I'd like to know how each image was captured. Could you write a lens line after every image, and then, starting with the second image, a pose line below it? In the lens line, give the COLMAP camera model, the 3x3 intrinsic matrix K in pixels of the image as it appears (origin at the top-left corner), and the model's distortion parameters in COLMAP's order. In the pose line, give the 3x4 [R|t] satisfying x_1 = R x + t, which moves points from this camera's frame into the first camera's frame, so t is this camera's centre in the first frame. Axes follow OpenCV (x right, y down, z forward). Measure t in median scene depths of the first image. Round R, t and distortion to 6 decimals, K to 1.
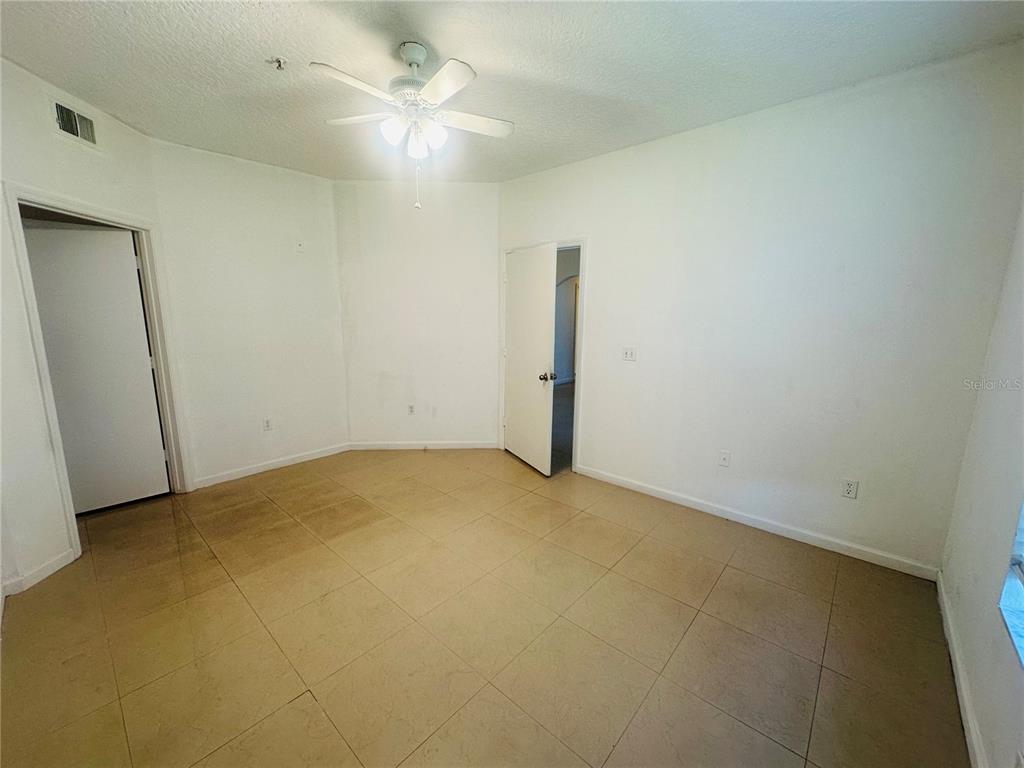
lens RADIAL K [[407.7, 0, 514.2], [0, 407.7, 382.3], [0, 0, 1]] dist [-0.003197, -0.000463]
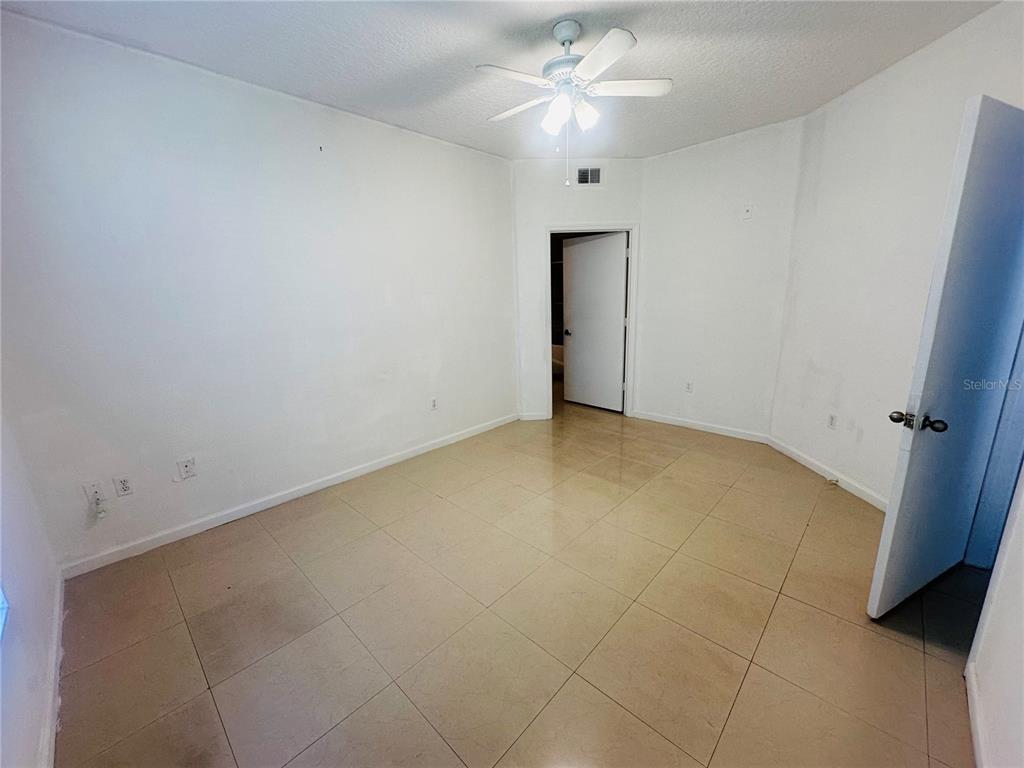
lens RADIAL K [[407.7, 0, 514.2], [0, 407.7, 382.3], [0, 0, 1]] dist [-0.003197, -0.000463]
pose [[-0.027566, 0.216247, -0.975949, 0.566146], [-0.139948, 0.965870, 0.217966, -0.096776], [0.989775, 0.142591, 0.003638, 0.595817]]
